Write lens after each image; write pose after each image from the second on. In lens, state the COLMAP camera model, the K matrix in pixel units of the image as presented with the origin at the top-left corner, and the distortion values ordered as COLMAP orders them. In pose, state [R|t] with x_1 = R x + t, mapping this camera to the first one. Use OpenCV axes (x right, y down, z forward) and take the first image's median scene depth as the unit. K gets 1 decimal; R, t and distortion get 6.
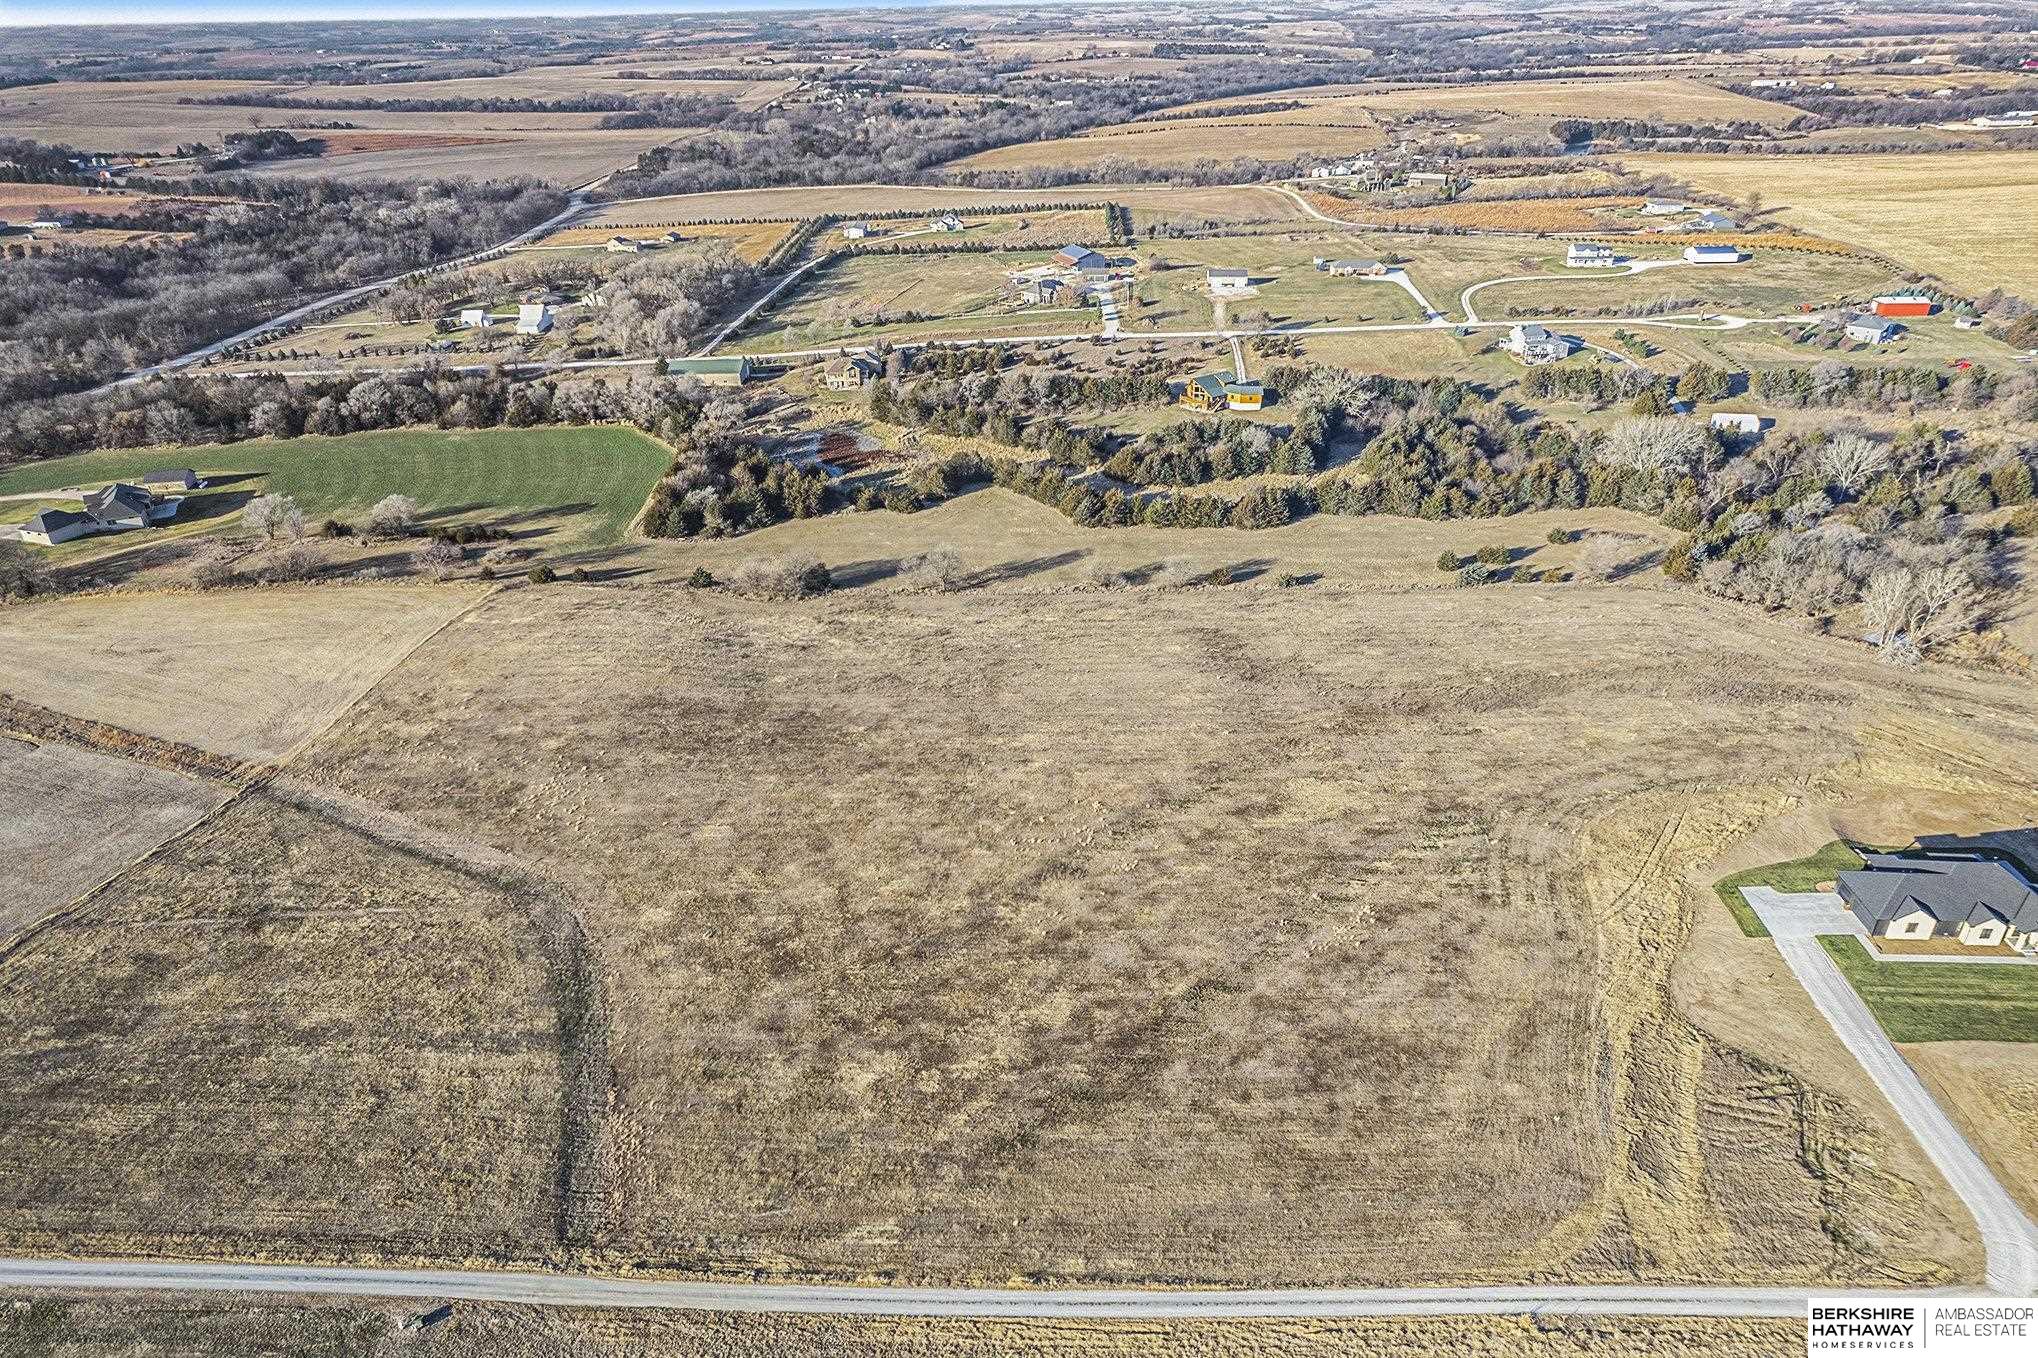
lens RADIAL K [[1301.1, 0, 1017.2], [0, 1301.1, 688.8], [0, 0, 1]] dist [-0.072787, 0.063818]
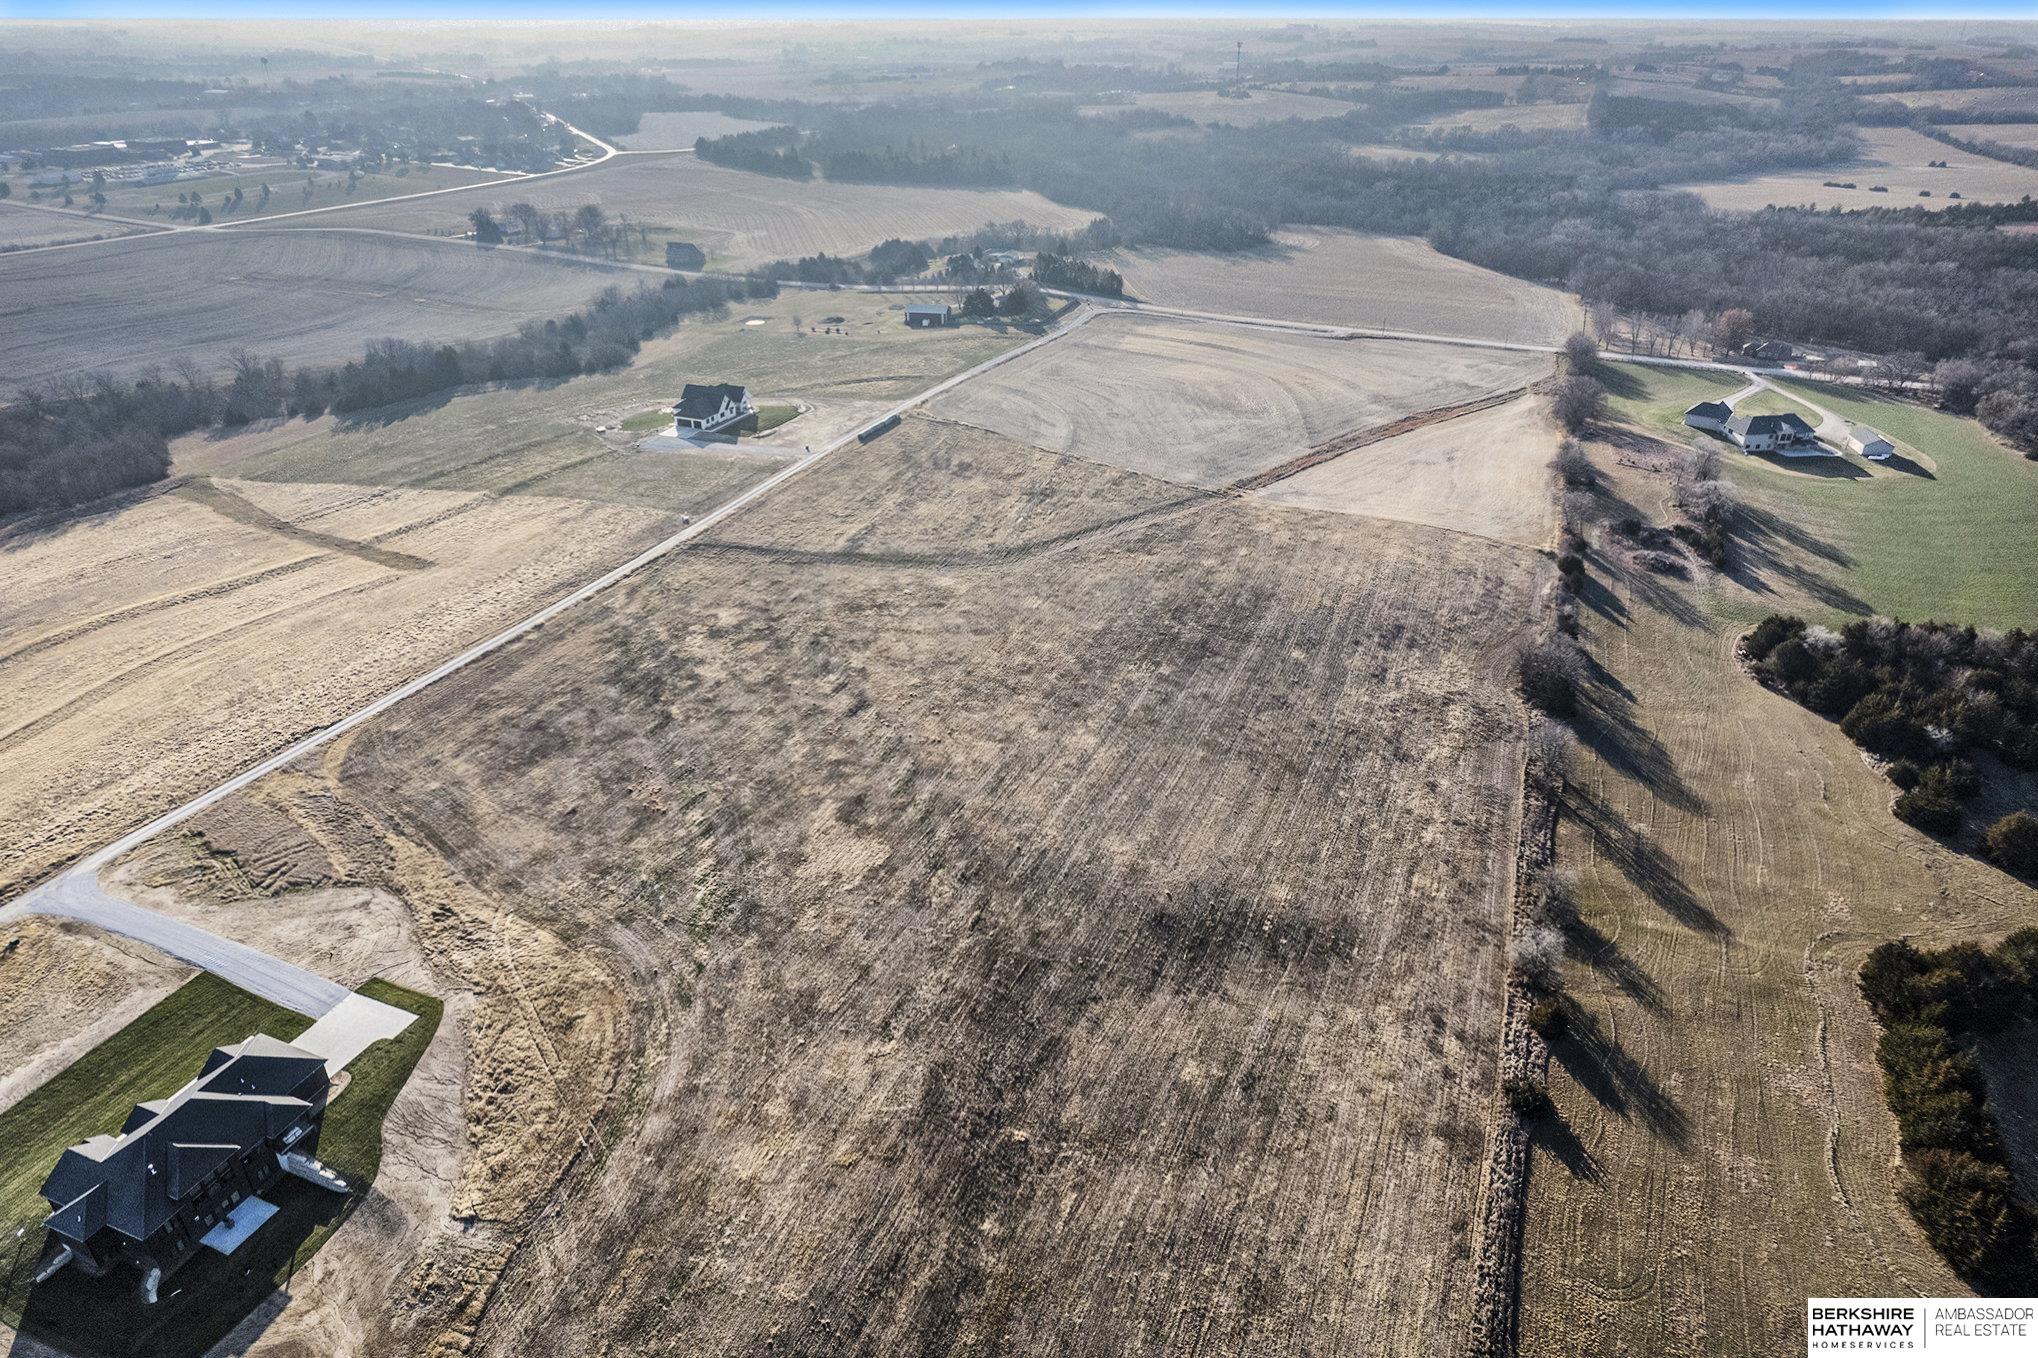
lens RADIAL K [[1301.1, 0, 1022.3], [0, 1301.1, 682.1], [0, 0, 1]] dist [-0.072787, 0.063818]
pose [[-0.321936, 0.467620, -0.823218, 0.543924], [-0.445904, 0.692144, 0.567544, -0.351918], [0.835180, 0.549790, -0.014313, 0.642724]]
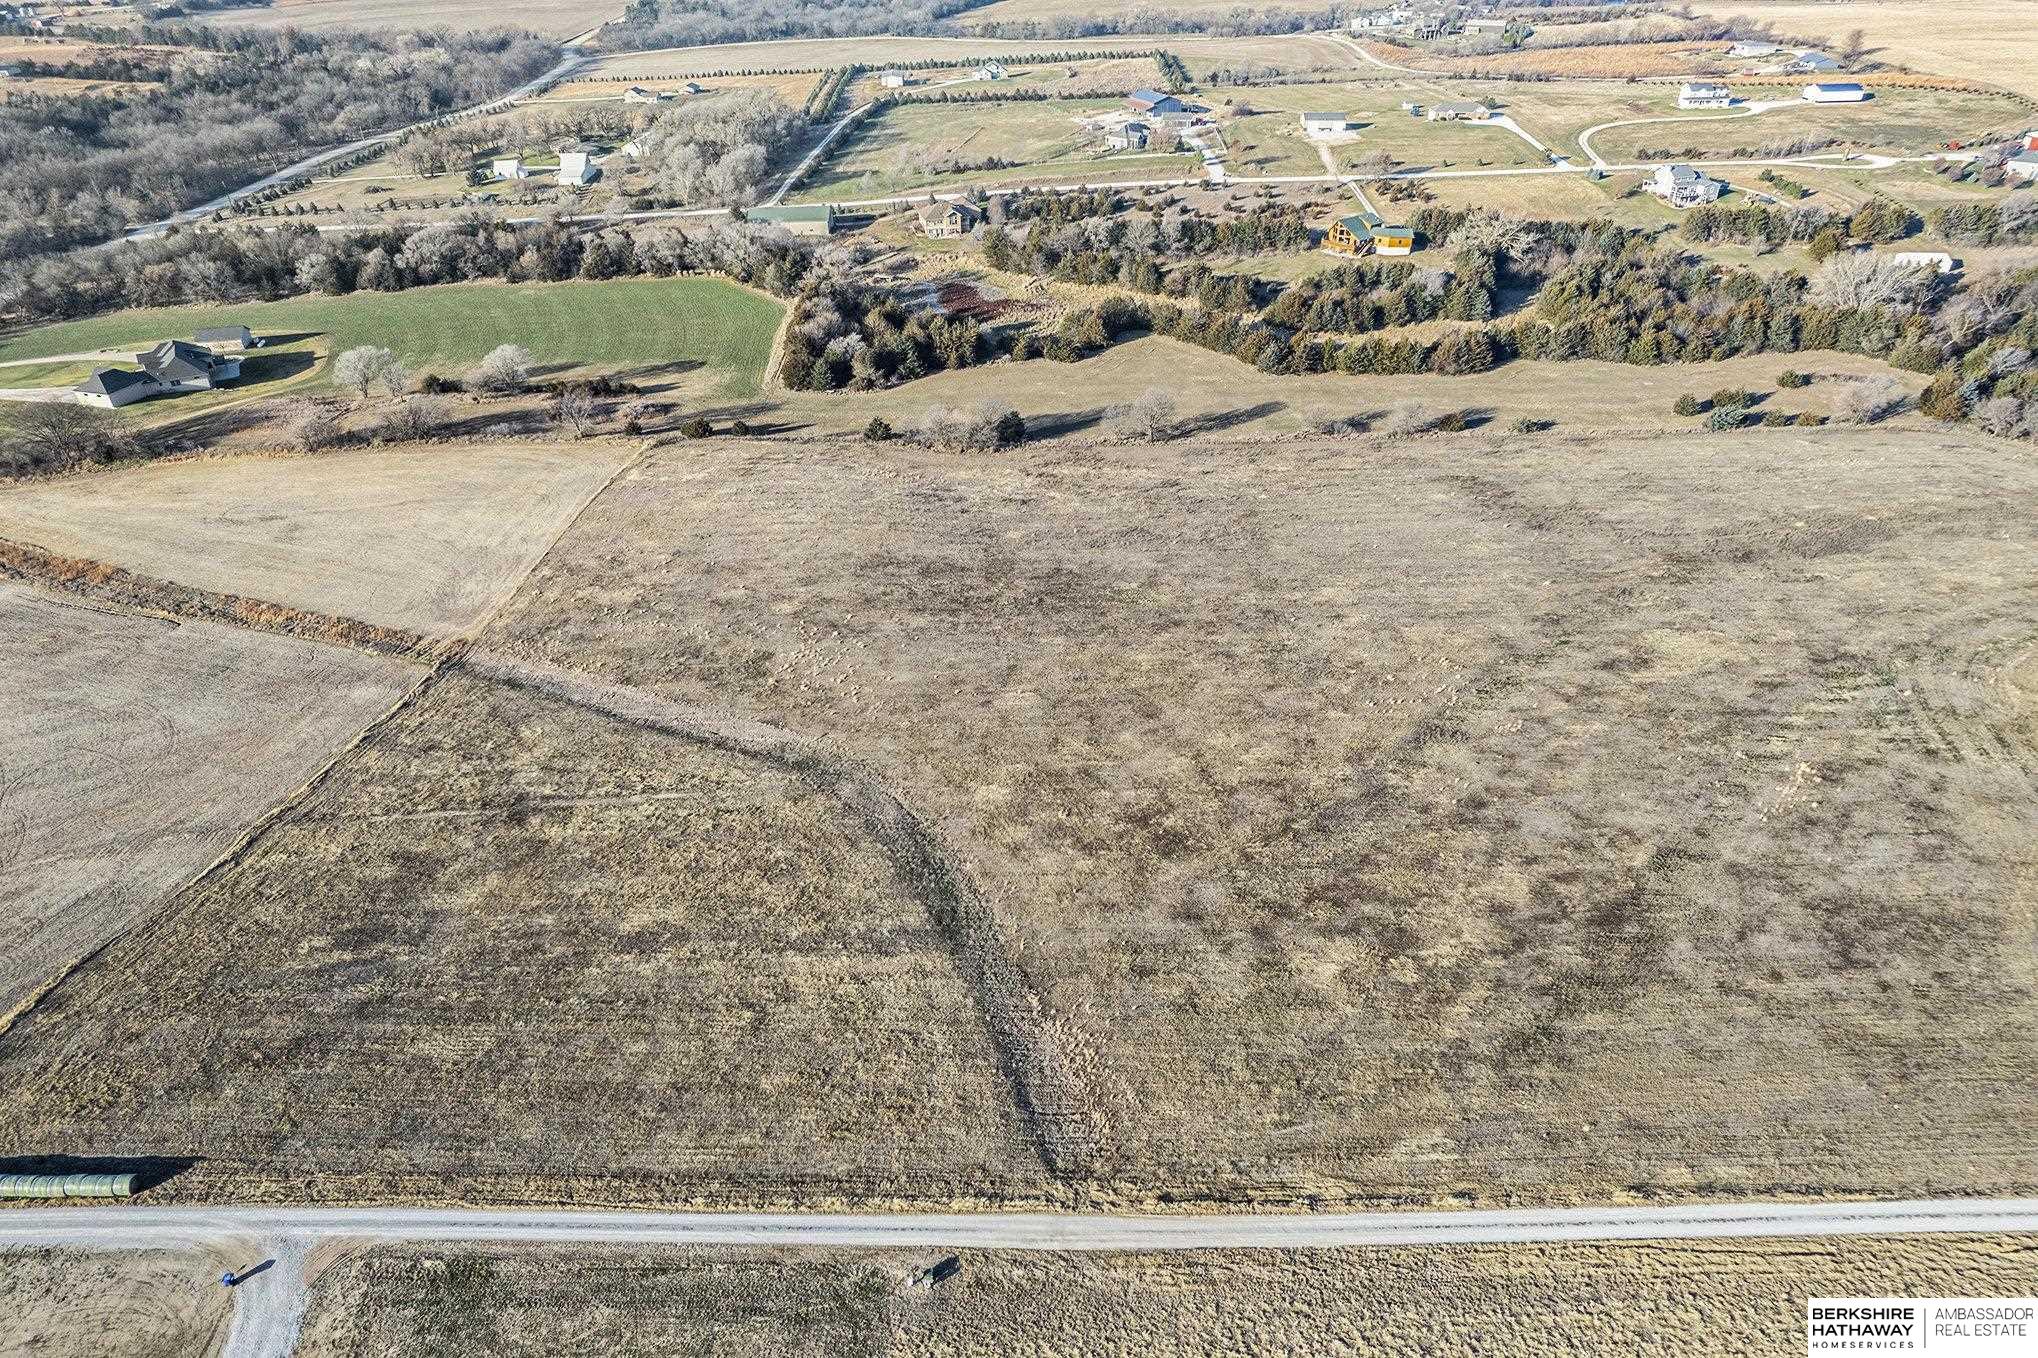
lens RADIAL K [[1301.1, 0, 1016.9], [0, 1301.1, 691.6], [0, 0, 1]] dist [-0.072787, 0.063818]
pose [[0.999310, -0.017643, 0.032692, -0.160755], [0.014817, 0.996292, 0.084746, 0.018582], [-0.034066, -0.084203, 0.995866, 0.075102]]
